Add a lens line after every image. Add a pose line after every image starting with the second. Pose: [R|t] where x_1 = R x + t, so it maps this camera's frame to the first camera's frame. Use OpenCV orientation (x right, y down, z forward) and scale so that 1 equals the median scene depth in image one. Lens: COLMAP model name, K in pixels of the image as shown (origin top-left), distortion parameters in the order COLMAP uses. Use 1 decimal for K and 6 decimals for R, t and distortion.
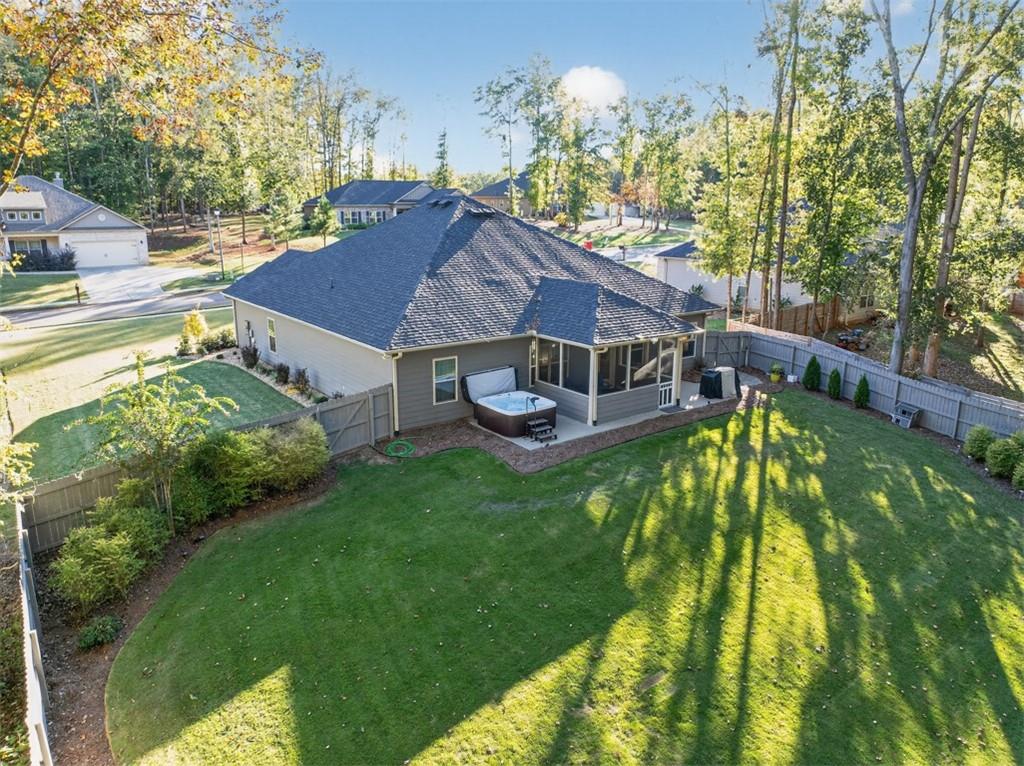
lens RADIAL K [[735.3, 0, 512.0], [0, 735.3, 383.0], [0, 0, 1]] dist [-0.007609, -0.002685]
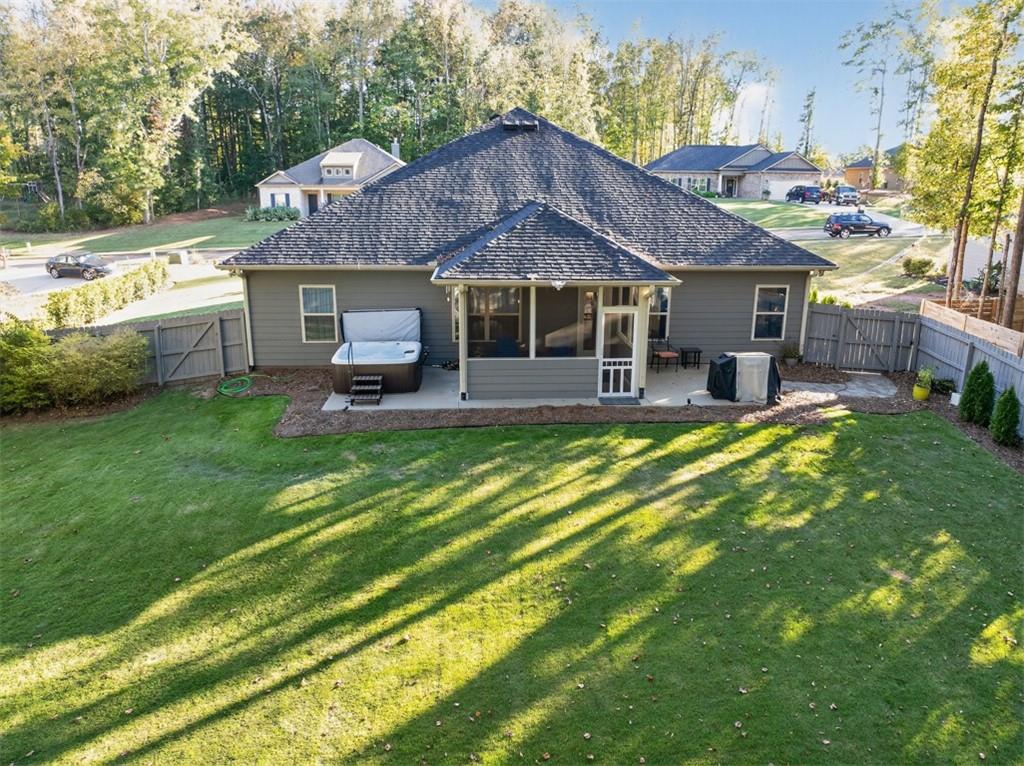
lens RADIAL K [[759.4, 0, 510.0], [0, 759.4, 363.5], [0, 0, 1]] dist [-0.011200, -0.001619]
pose [[0.843512, 0.130014, -0.521136, 0.518038], [-0.137068, 0.990241, 0.025189, -0.000606], [0.519326, 0.050184, 0.853102, 0.373438]]
